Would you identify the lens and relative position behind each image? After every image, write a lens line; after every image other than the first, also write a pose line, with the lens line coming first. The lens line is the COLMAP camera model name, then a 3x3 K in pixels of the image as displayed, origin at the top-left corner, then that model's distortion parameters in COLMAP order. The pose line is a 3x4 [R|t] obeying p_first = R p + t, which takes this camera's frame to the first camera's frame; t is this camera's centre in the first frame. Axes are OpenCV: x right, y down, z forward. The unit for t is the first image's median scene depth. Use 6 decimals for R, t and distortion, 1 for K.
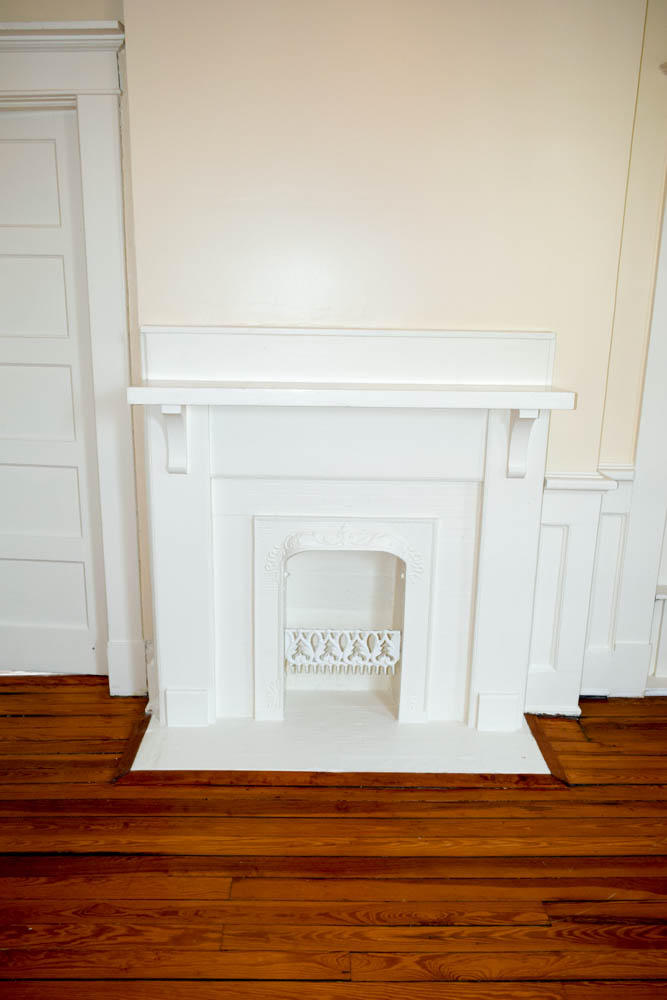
lens RADIAL K [[778.1, 0, 329.4], [0, 778.1, 504.7], [0, 0, 1]] dist [-0.023634, 0.013338]
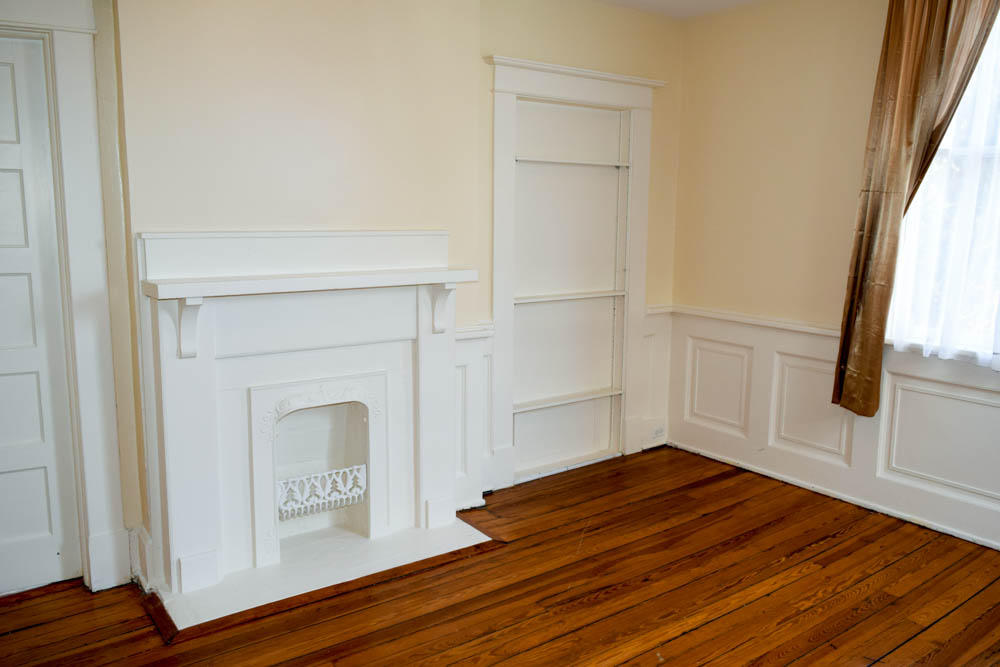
lens RADIAL K [[778.1, 0, 500.0], [0, 778.1, 333.5], [0, 0, 1]] dist [-0.023634, 0.013338]
pose [[0.815177, -0.098507, 0.570775, -0.450132], [0.153200, 0.987006, -0.048457, 0.048386], [-0.558585, 0.126944, 0.819676, -0.197301]]
